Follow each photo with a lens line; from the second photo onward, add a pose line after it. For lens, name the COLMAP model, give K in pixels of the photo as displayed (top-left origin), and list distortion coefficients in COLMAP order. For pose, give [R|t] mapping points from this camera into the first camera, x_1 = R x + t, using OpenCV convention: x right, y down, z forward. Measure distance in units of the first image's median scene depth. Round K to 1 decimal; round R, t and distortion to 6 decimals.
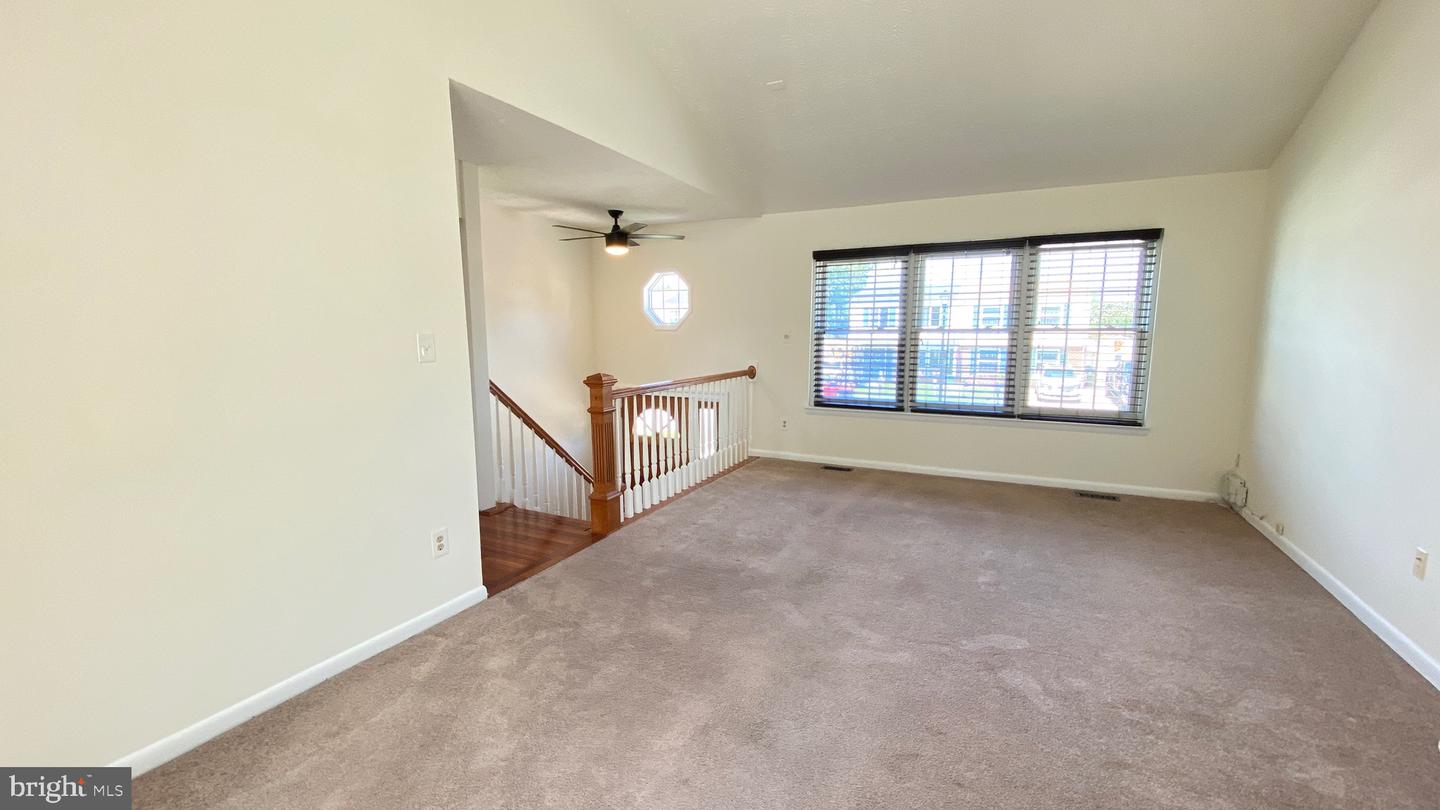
lens RADIAL K [[585.1, 0, 720.0], [0, 585.1, 405.0], [0, 0, 1]] dist [0.021799, -0.020053]
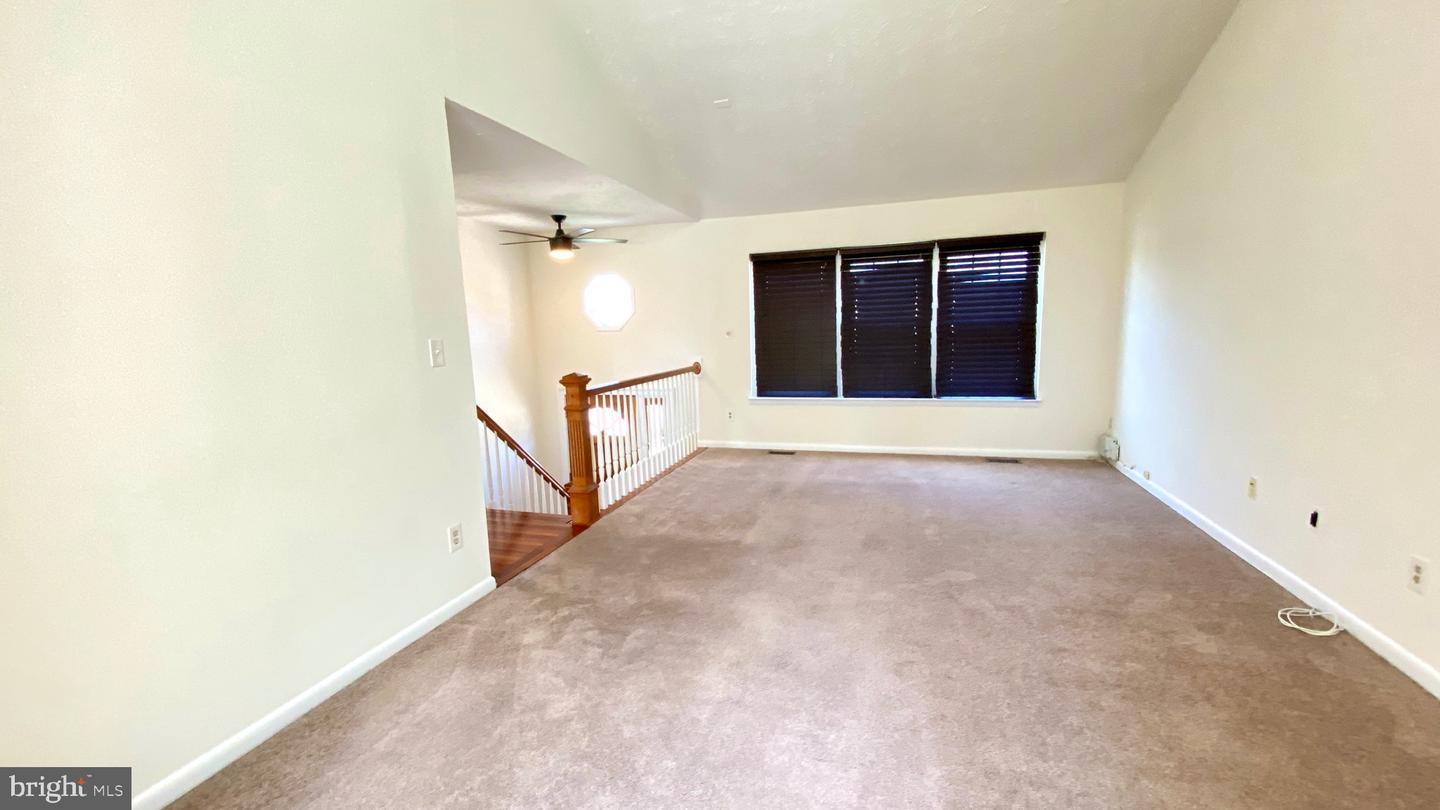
lens RADIAL K [[587.6, 0, 720.0], [0, 587.6, 405.0], [0, 0, 1]] dist [0.038637, -0.034406]
pose [[0.985655, -0.050603, 0.161005, -0.142038], [0.050722, 0.998707, 0.003372, 0.016223], [-0.160968, 0.004843, 0.986948, -0.103187]]
